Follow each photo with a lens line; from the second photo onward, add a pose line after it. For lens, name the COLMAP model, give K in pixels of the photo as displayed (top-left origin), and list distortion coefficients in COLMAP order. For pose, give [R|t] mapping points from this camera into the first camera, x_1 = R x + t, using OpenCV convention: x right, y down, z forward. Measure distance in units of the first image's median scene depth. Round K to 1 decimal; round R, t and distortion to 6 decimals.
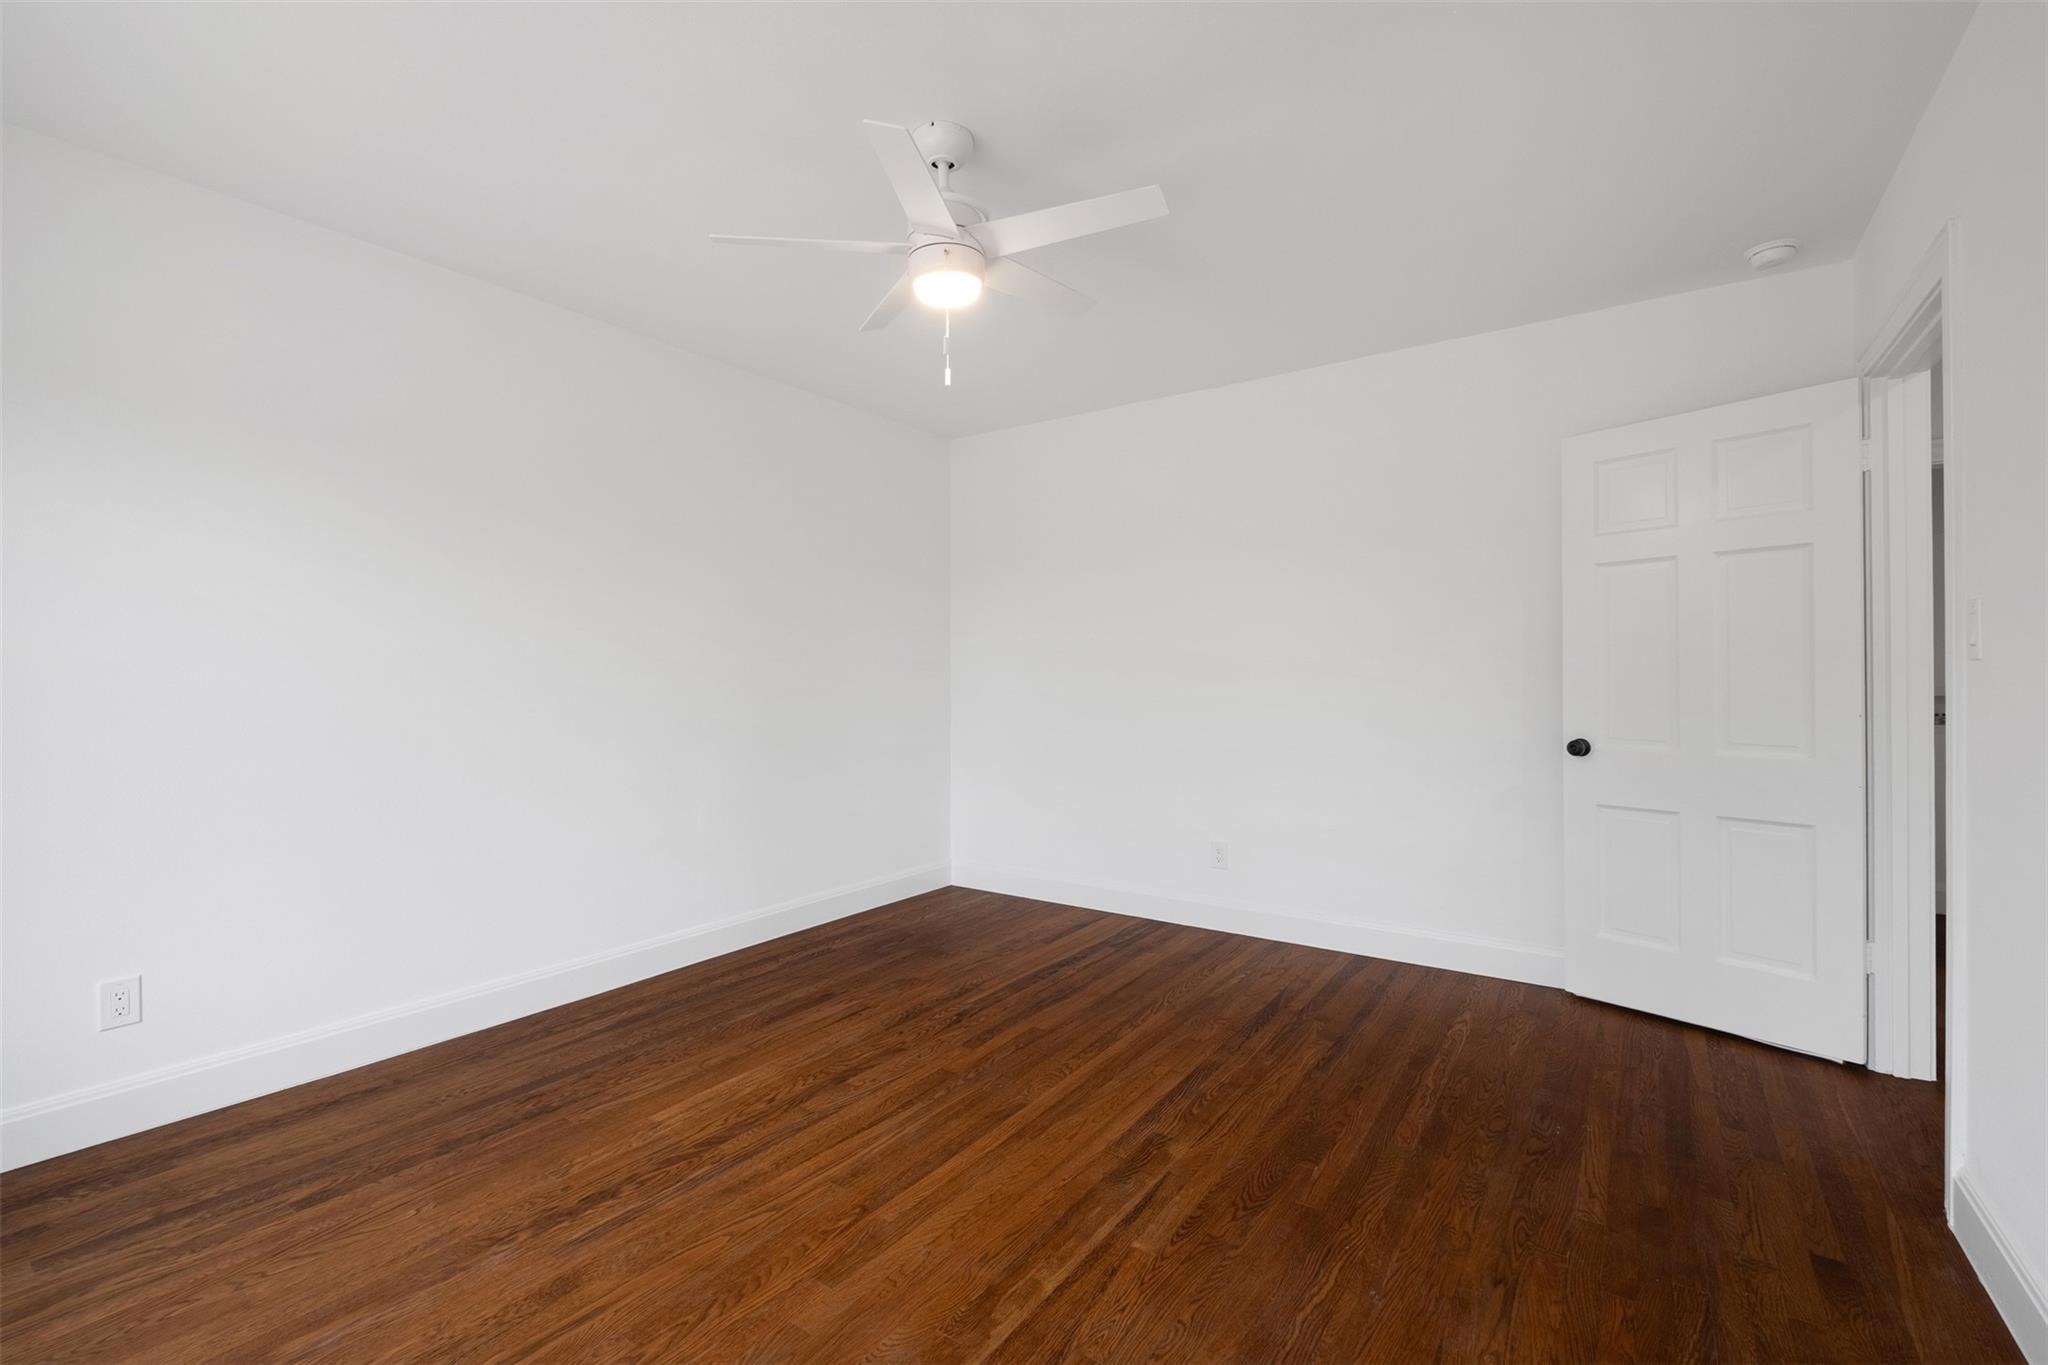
lens RADIAL K [[889.6, 0, 1016.8], [0, 889.6, 677.8], [0, 0, 1]] dist [0.004779, -0.006213]
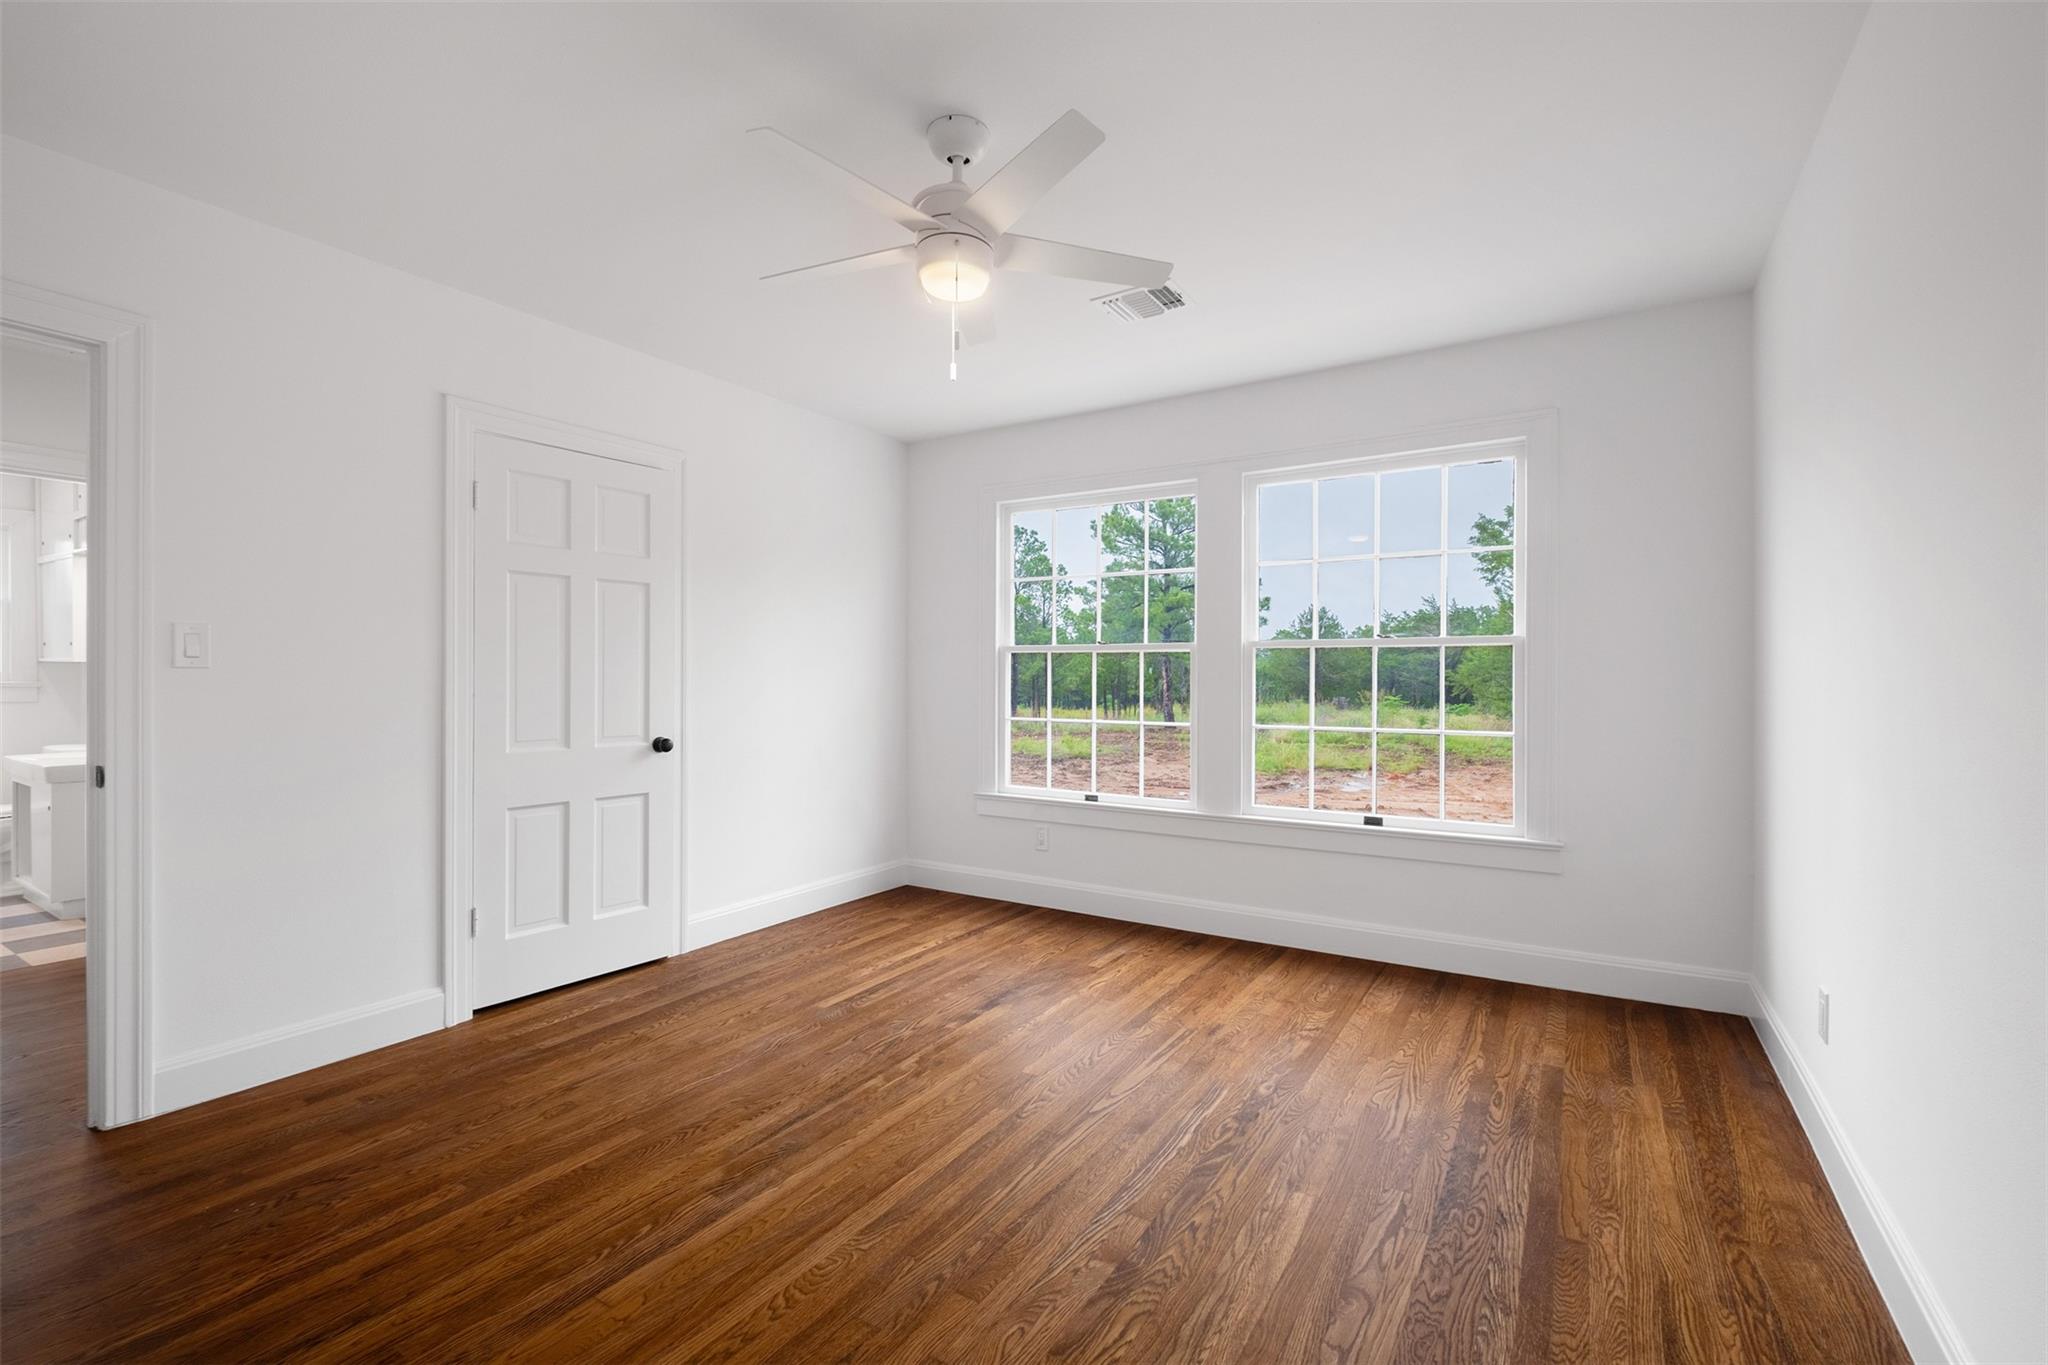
lens RADIAL K [[889.6, 0, 1033.5], [0, 889.6, 674.8], [0, 0, 1]] dist [0.004779, -0.006213]
pose [[-0.997823, 0.002597, -0.065900, -0.086519], [0.002845, 0.999989, -0.003677, -0.000525], [0.065889, -0.003857, -0.997819, 1.706847]]
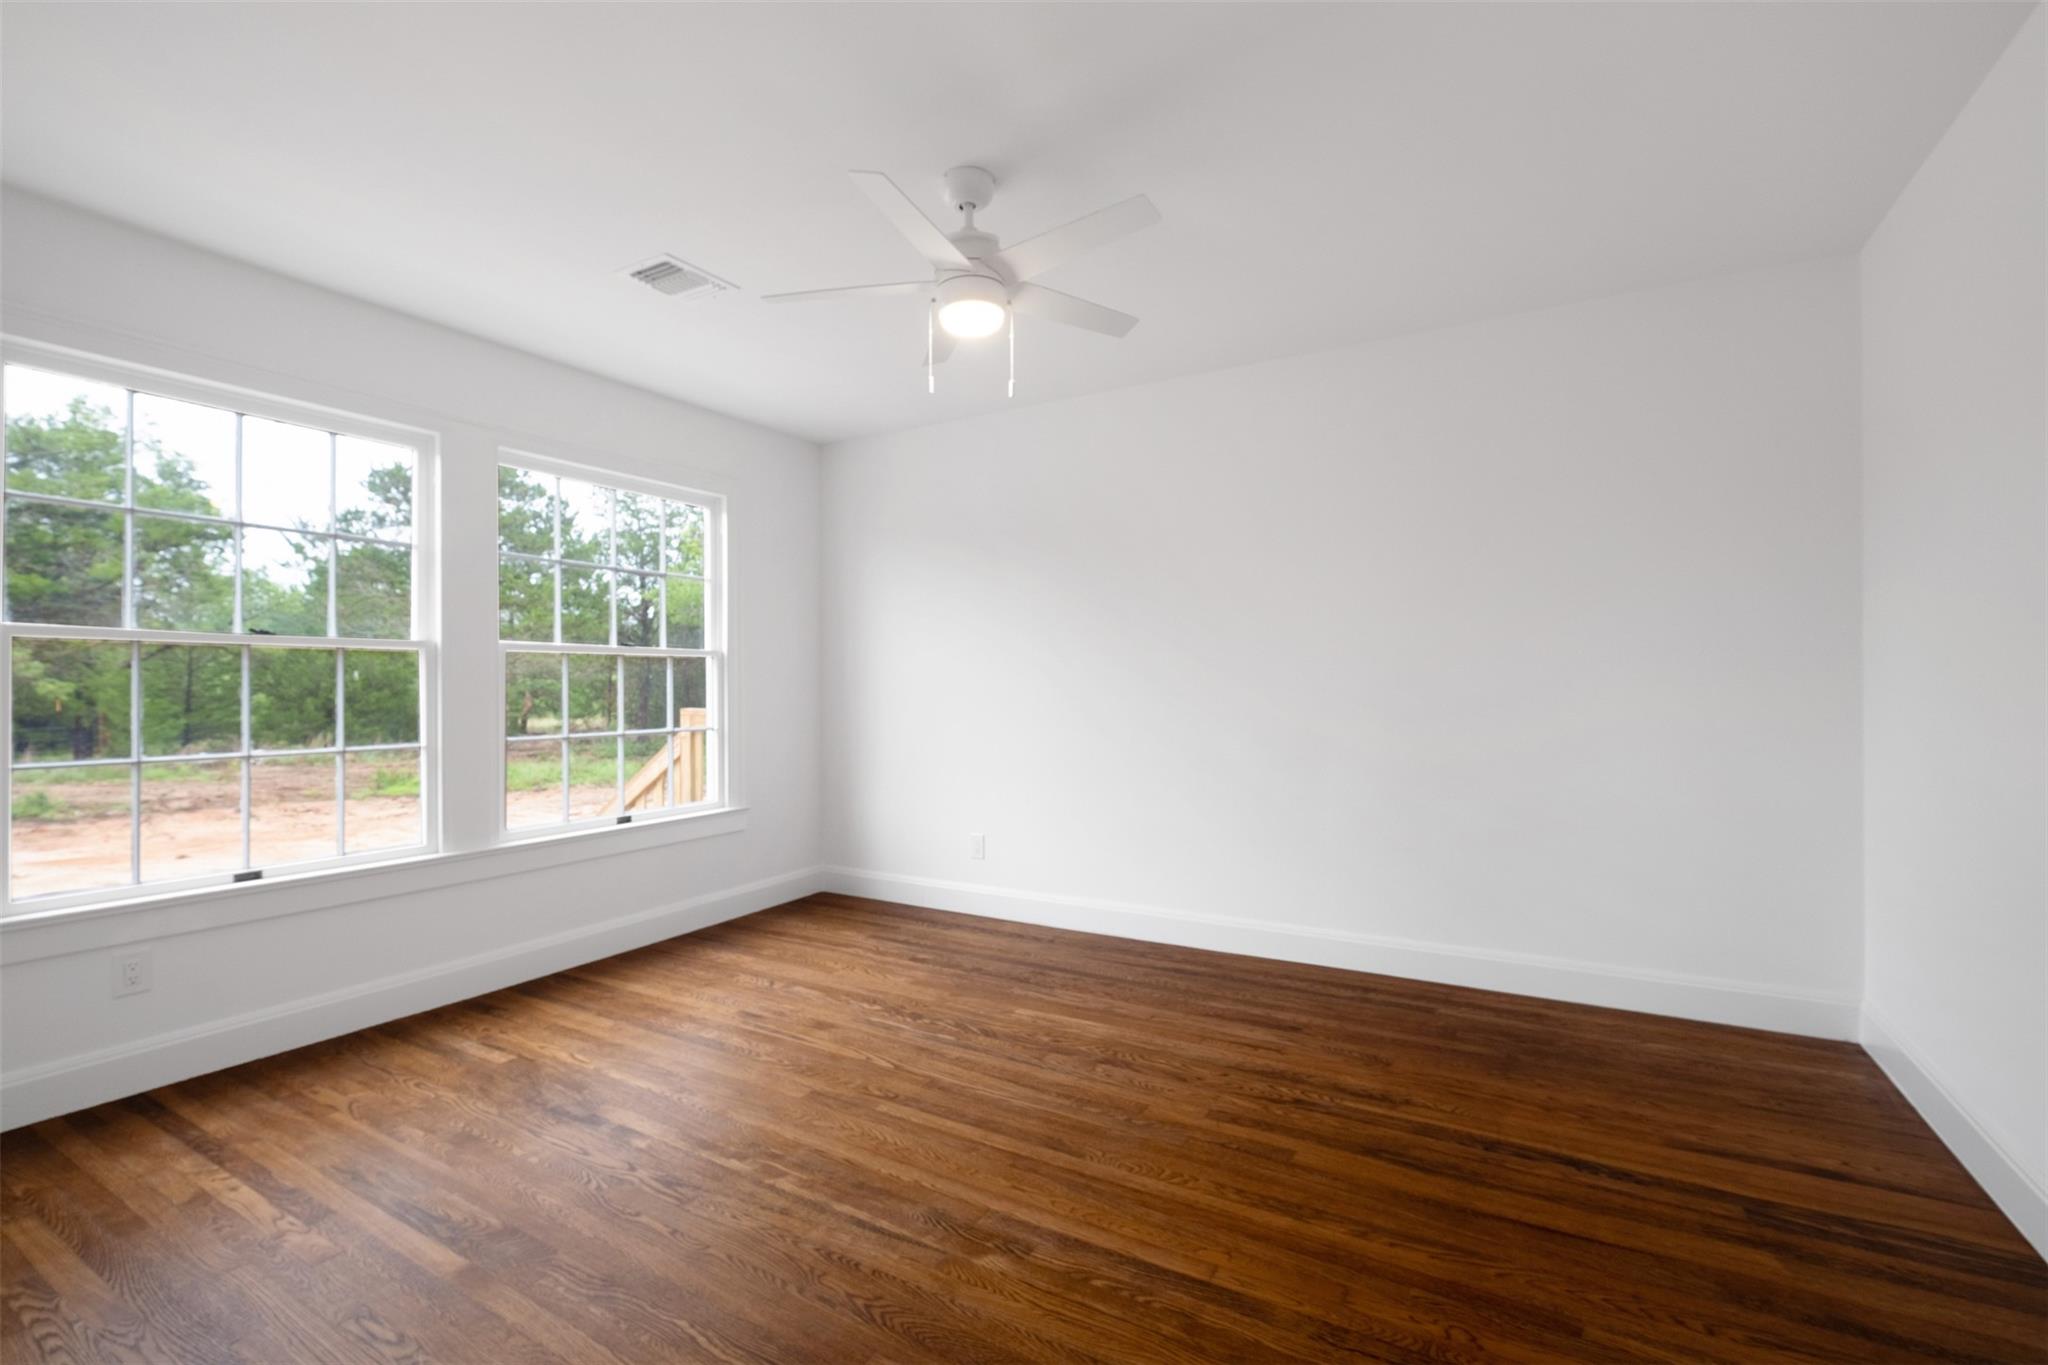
lens RADIAL K [[889.6, 0, 1014.2], [0, 889.6, 685.9], [0, 0, 1]] dist [0.004779, -0.006213]
pose [[0.082782, 0.006564, -0.996546, 0.855351], [0.006624, 0.999953, 0.007137, -0.000893], [0.996546, -0.007192, 0.082735, 0.825687]]
